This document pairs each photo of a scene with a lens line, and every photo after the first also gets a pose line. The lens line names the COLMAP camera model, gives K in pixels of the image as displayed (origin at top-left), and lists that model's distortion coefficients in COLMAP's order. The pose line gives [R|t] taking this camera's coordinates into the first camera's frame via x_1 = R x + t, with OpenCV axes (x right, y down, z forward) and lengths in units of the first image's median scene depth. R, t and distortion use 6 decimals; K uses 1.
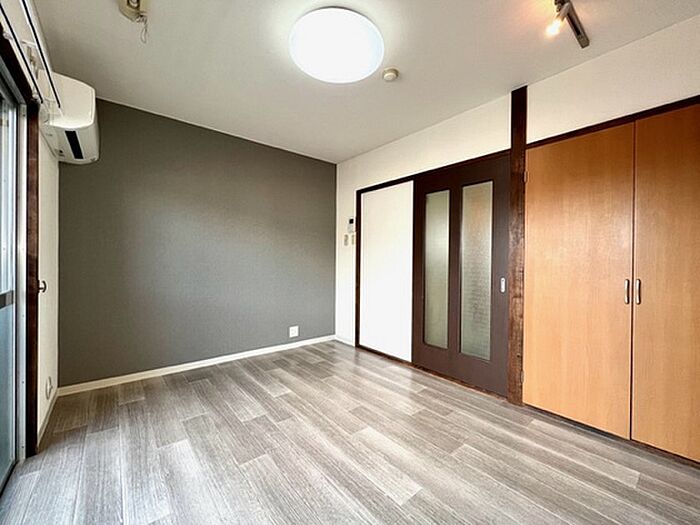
lens RADIAL K [[285.8, 0, 348.5], [0, 285.8, 262.9], [0, 0, 1]] dist [0.002422, 0.001393]
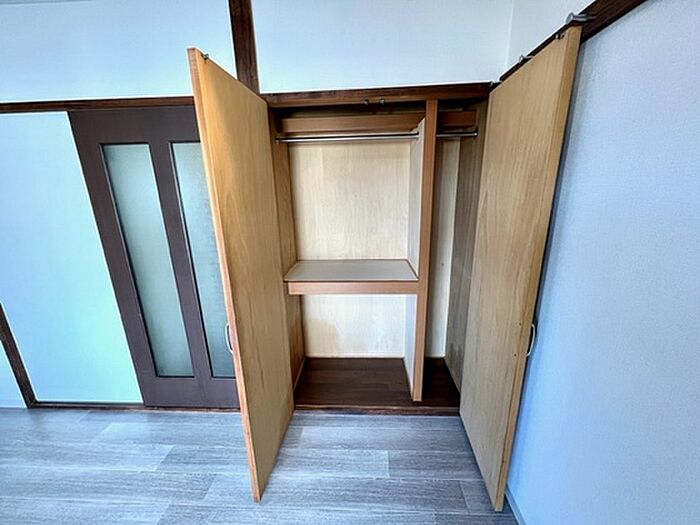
lens RADIAL K [[285.8, 0, 349.9], [0, 285.8, 263.6], [0, 0, 1]] dist [0.002422, 0.001393]
pose [[0.675918, -0.214073, 0.705201, 0.154986], [0.042046, 0.966526, 0.253102, -0.140413], [-0.735777, -0.141425, 0.662293, 0.257916]]
